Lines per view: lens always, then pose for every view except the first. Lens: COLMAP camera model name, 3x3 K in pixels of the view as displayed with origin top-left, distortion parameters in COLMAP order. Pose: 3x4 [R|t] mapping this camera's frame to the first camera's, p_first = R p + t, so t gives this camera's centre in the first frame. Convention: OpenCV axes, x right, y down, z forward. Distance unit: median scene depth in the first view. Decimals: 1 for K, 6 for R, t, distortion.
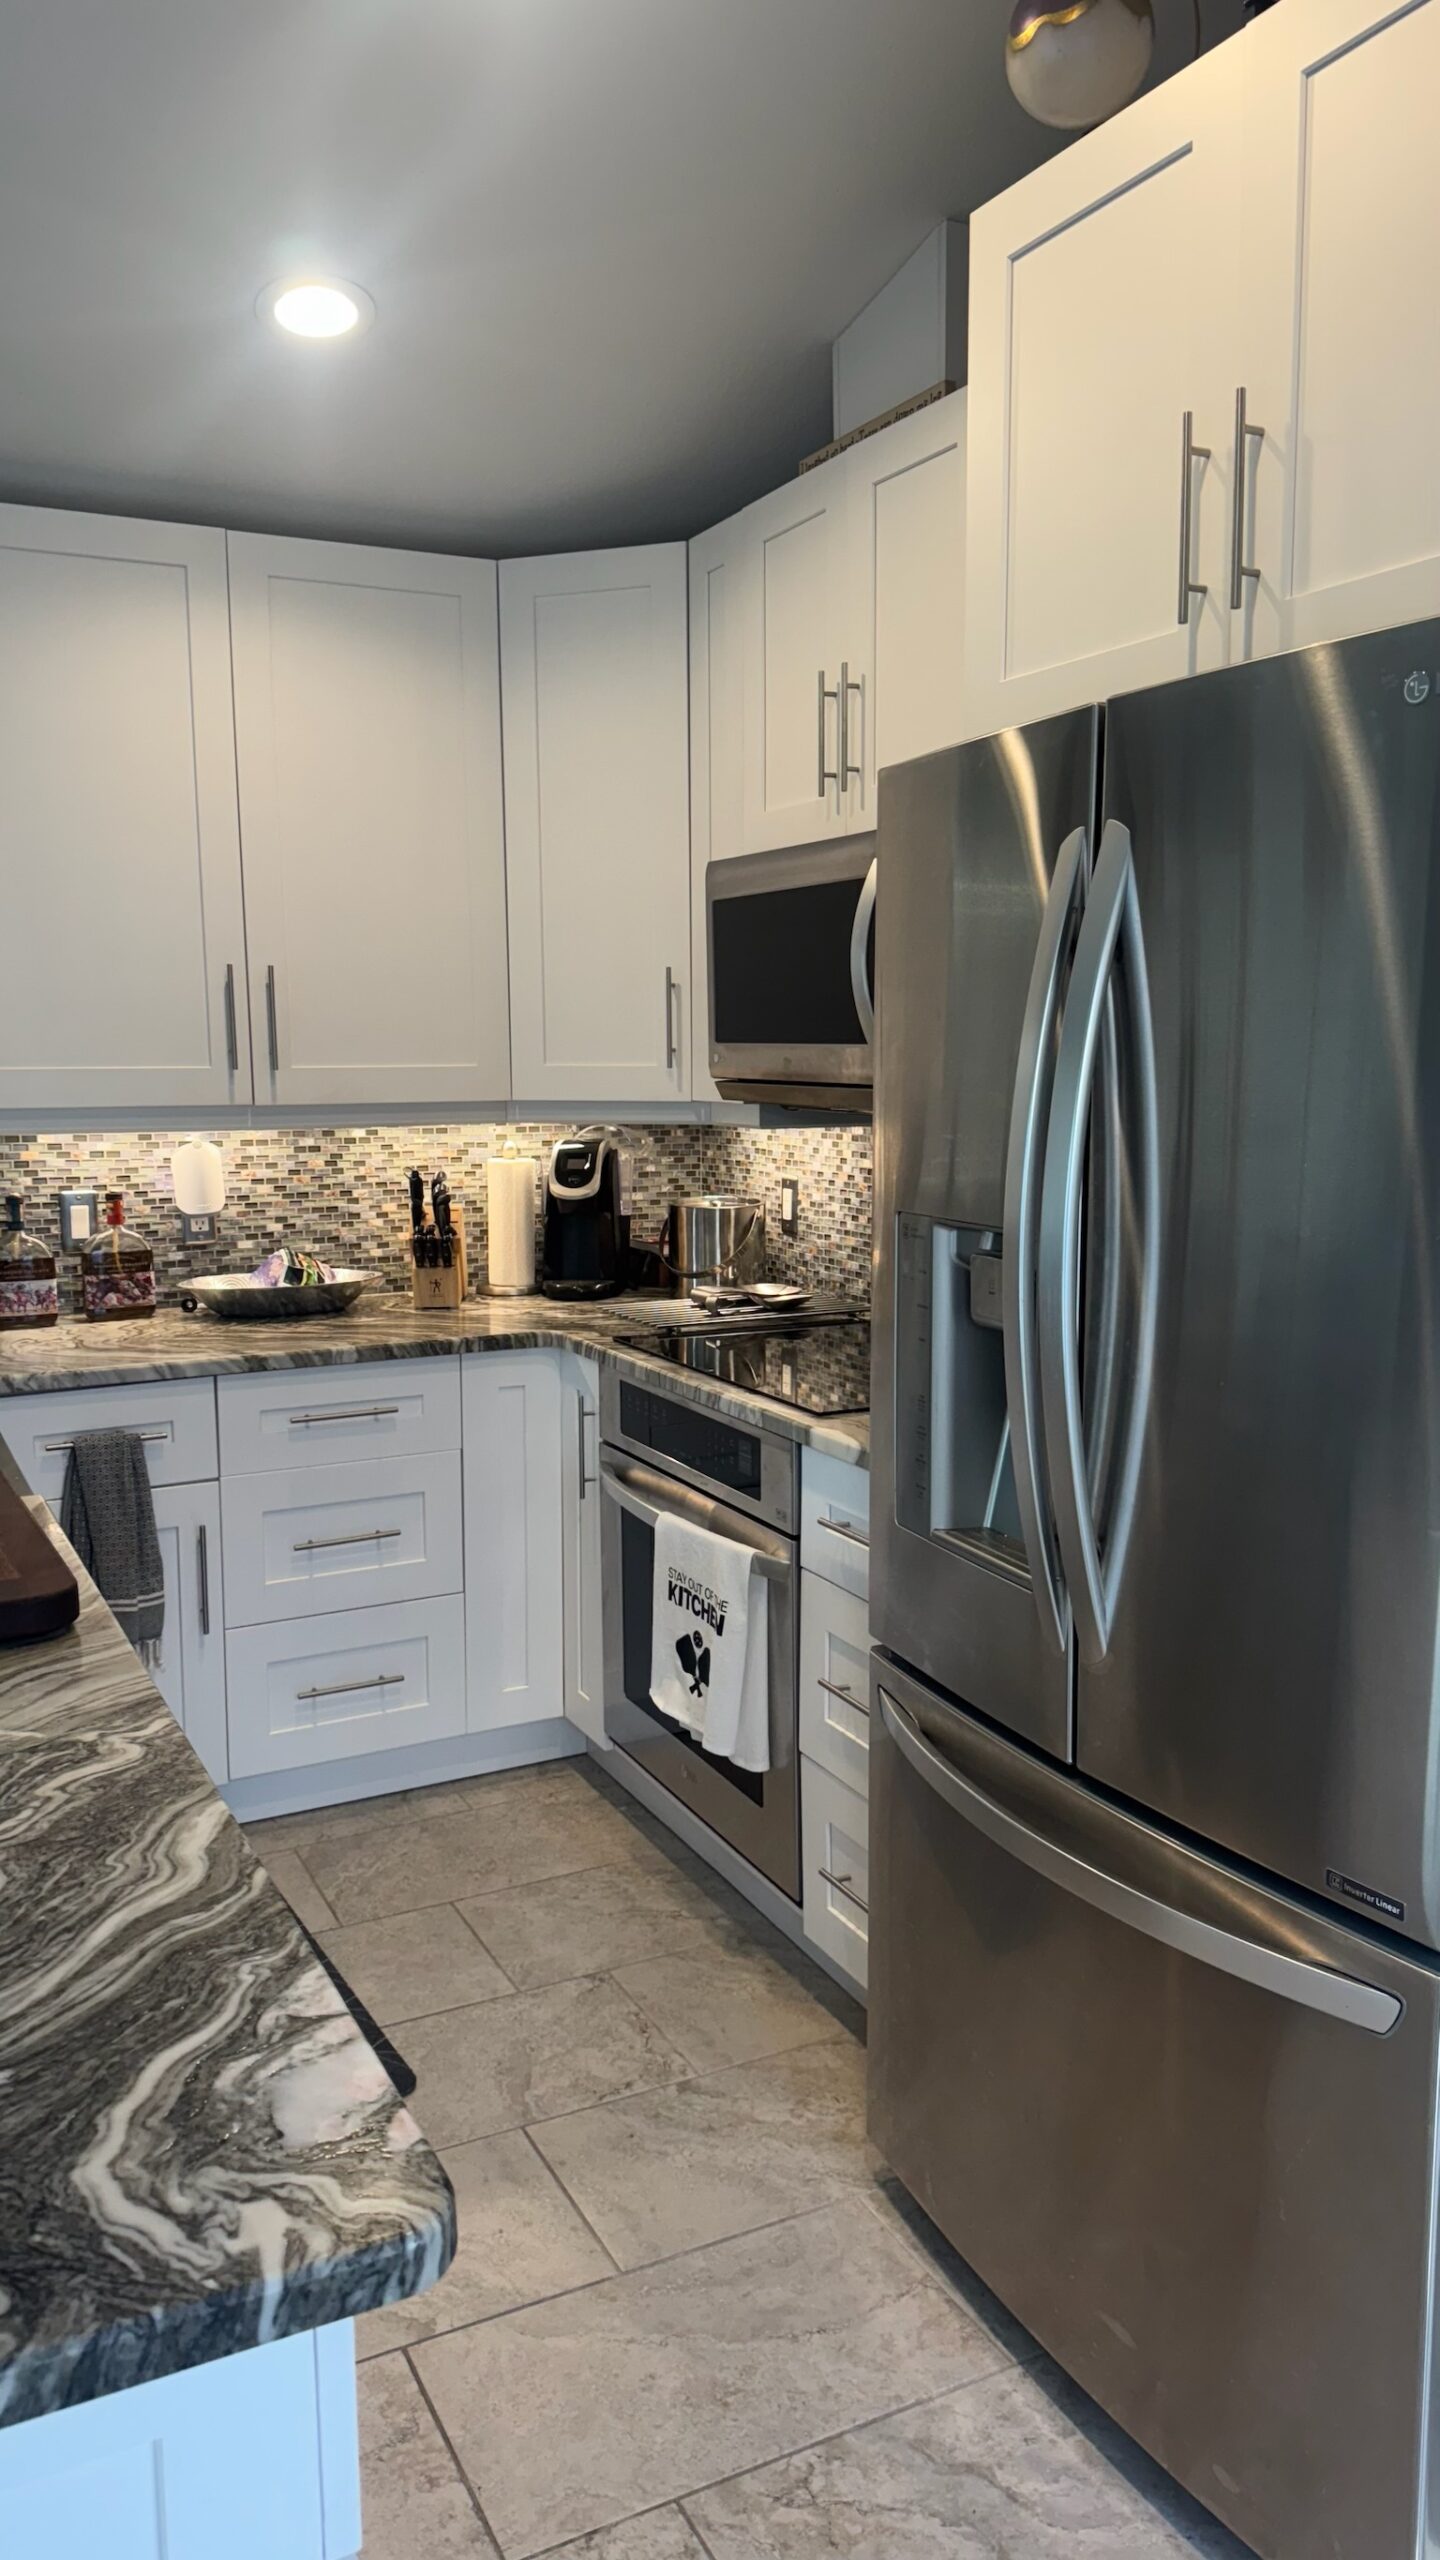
lens RADIAL K [[1770.8, 0, 720.0], [0, 1770.8, 1280.0], [0, 0, 1]] dist [0.080724, -0.142821]
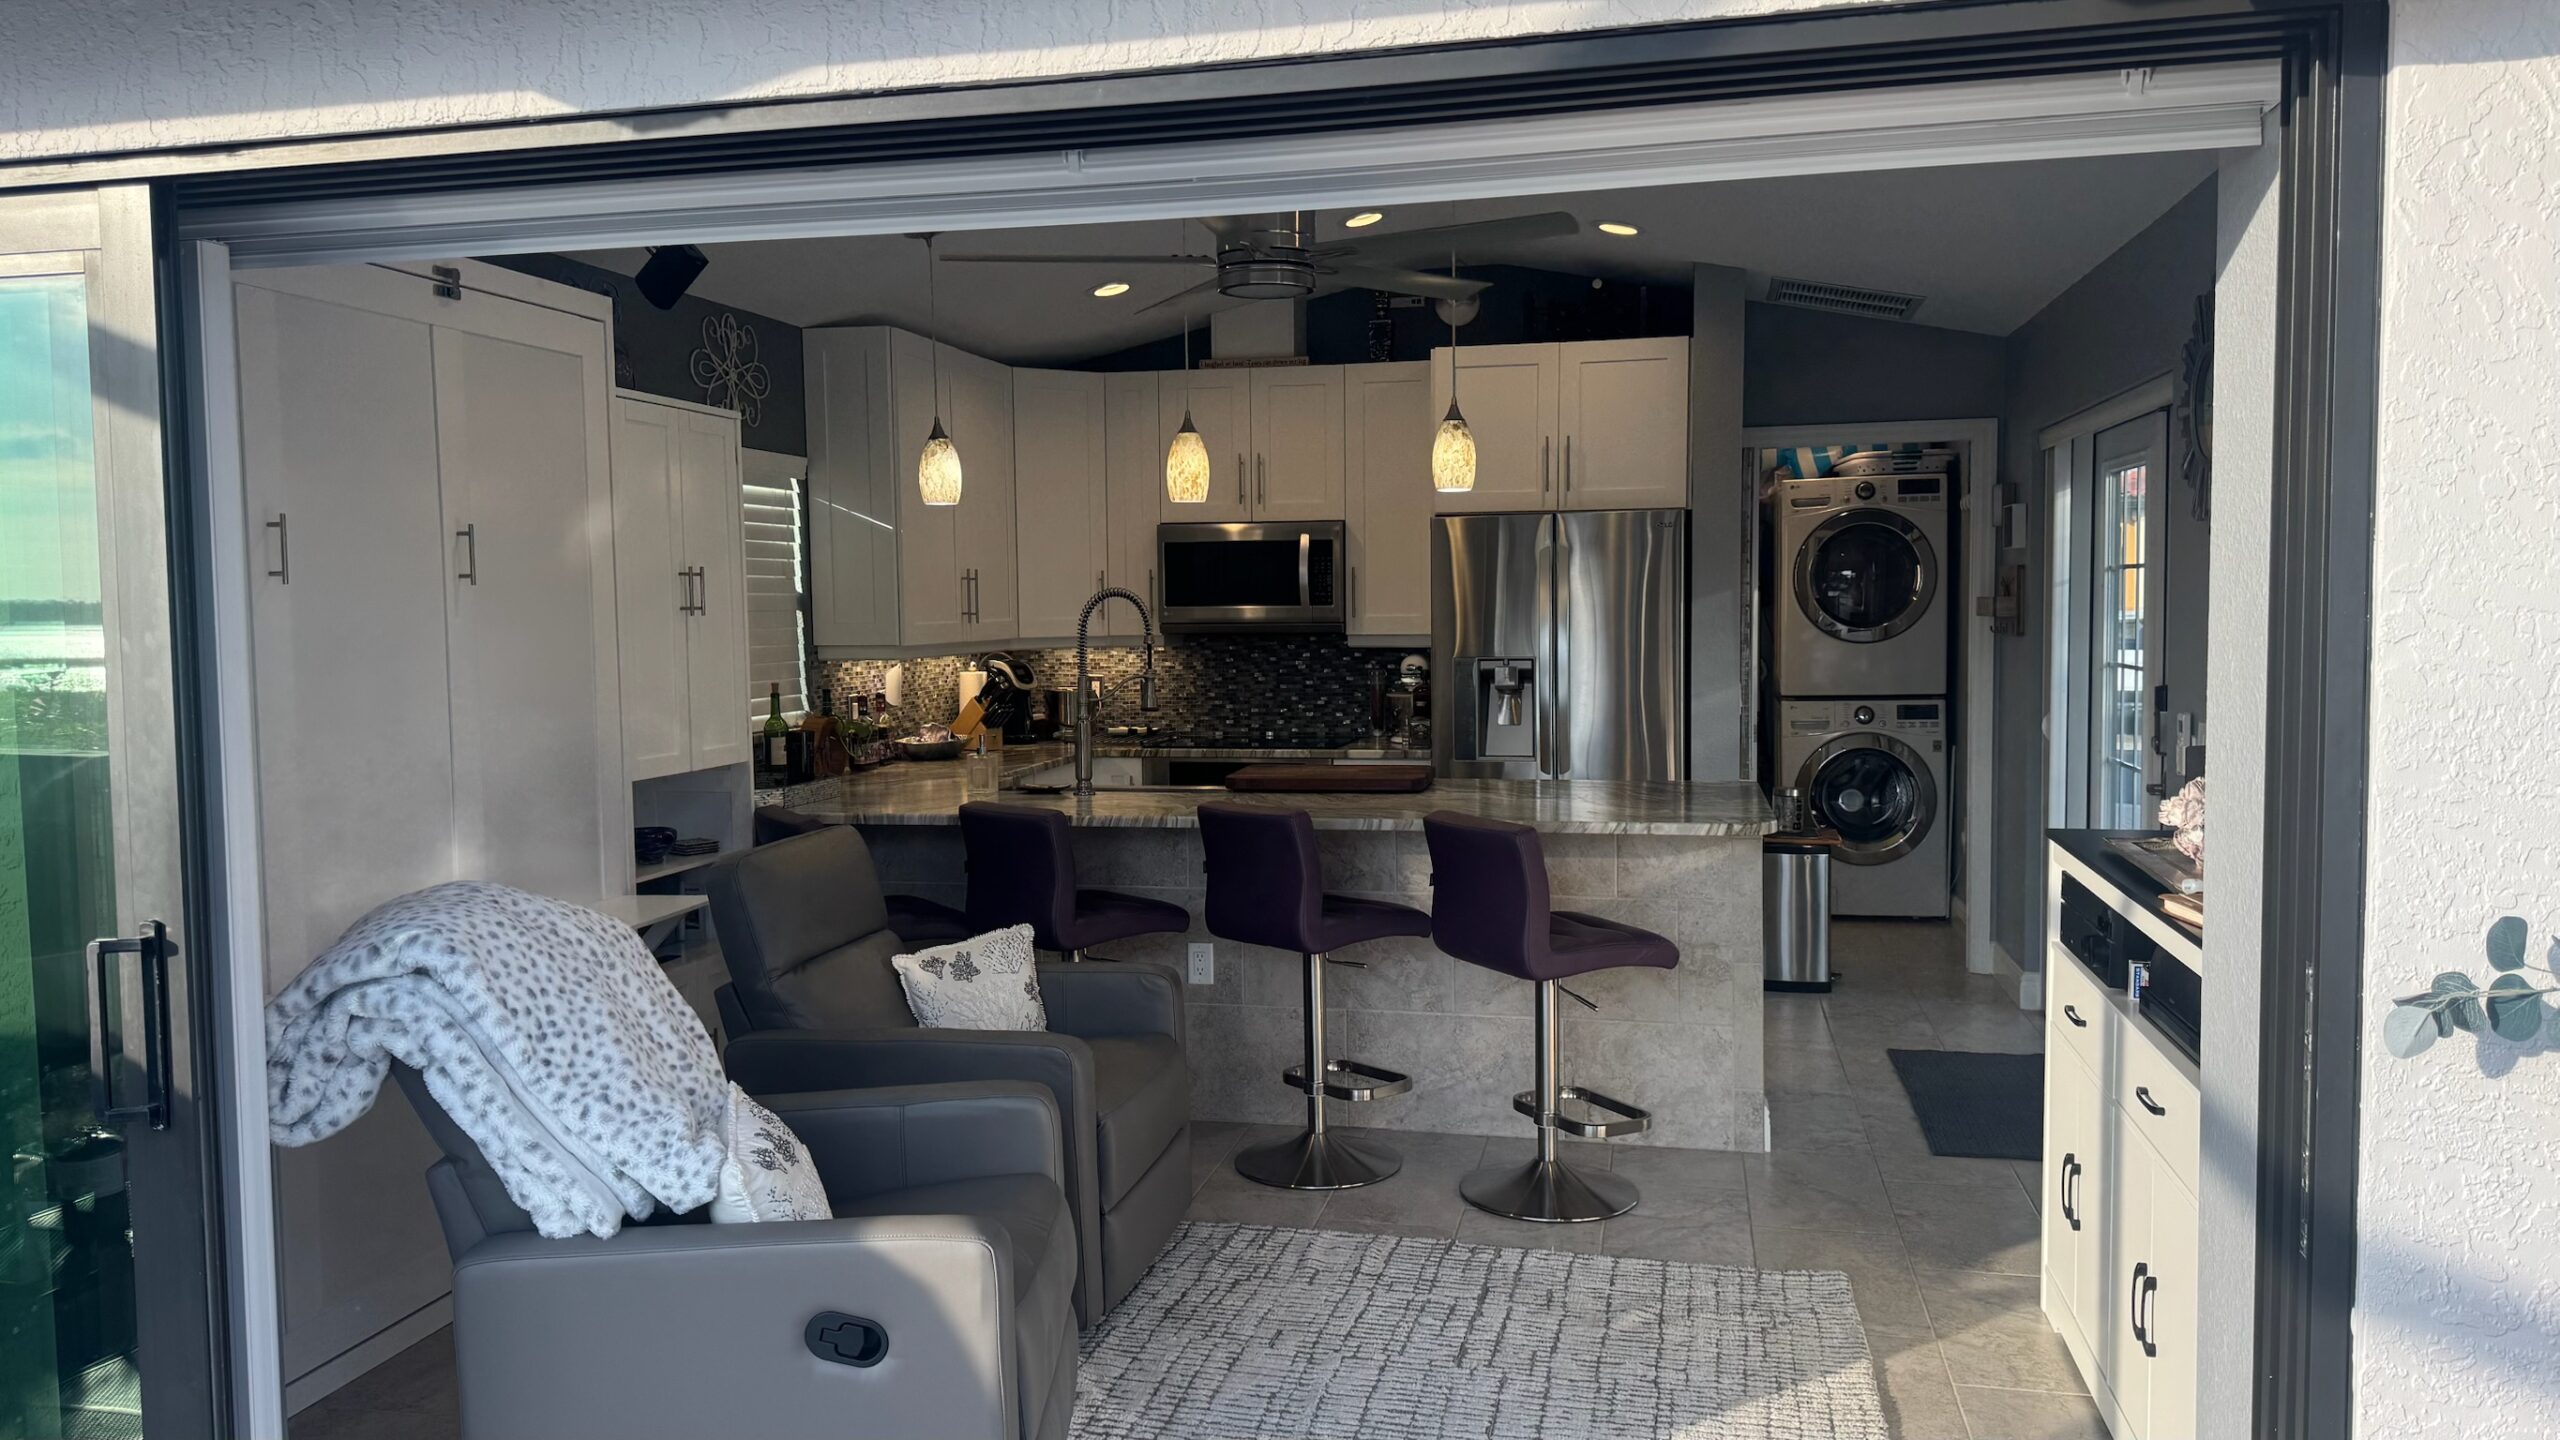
lens RADIAL K [[1770.8, 0, 1280.0], [0, 1770.8, 720.0], [0, 0, 1]] dist [0.080724, -0.142821]
pose [[0.631111, -0.055014, 0.773739, -1.449040], [0.111365, 0.993574, -0.020192, 0.056518], [-0.767657, 0.098911, 0.633182, -0.423014]]
